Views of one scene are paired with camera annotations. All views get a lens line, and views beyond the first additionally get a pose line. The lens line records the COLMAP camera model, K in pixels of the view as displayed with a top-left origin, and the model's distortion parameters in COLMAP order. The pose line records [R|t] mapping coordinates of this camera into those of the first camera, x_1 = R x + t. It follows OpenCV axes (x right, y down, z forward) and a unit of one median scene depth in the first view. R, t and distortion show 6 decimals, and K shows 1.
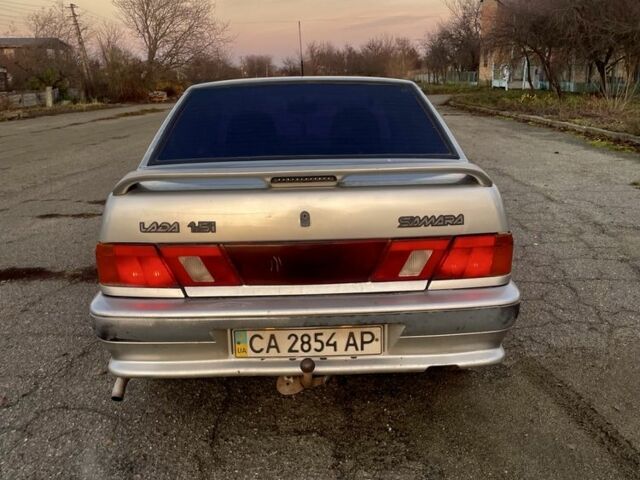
lens RADIAL K [[663.0, 0, 311.9], [0, 663.0, 239.9], [0, 0, 1]] dist [0.065897, -0.028182]
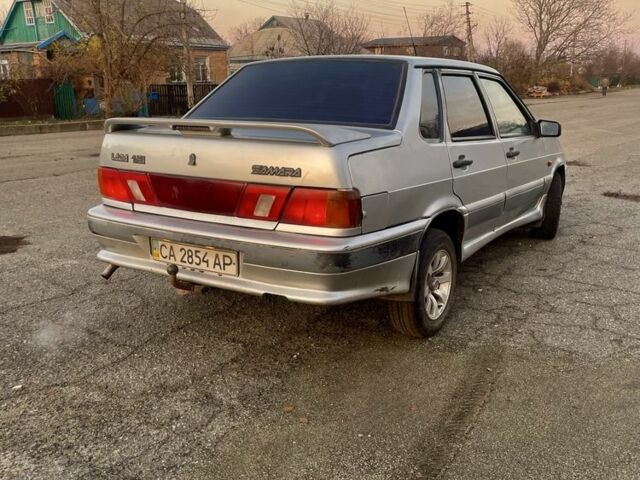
lens RADIAL K [[663.0, 0, 311.9], [0, 663.0, 239.9], [0, 0, 1]] dist [0.065897, -0.028182]
pose [[0.829976, 0.147655, -0.537902, 0.876513], [-0.145115, 0.988280, 0.047374, 0.027010], [0.538593, 0.038738, 0.841675, 0.036928]]
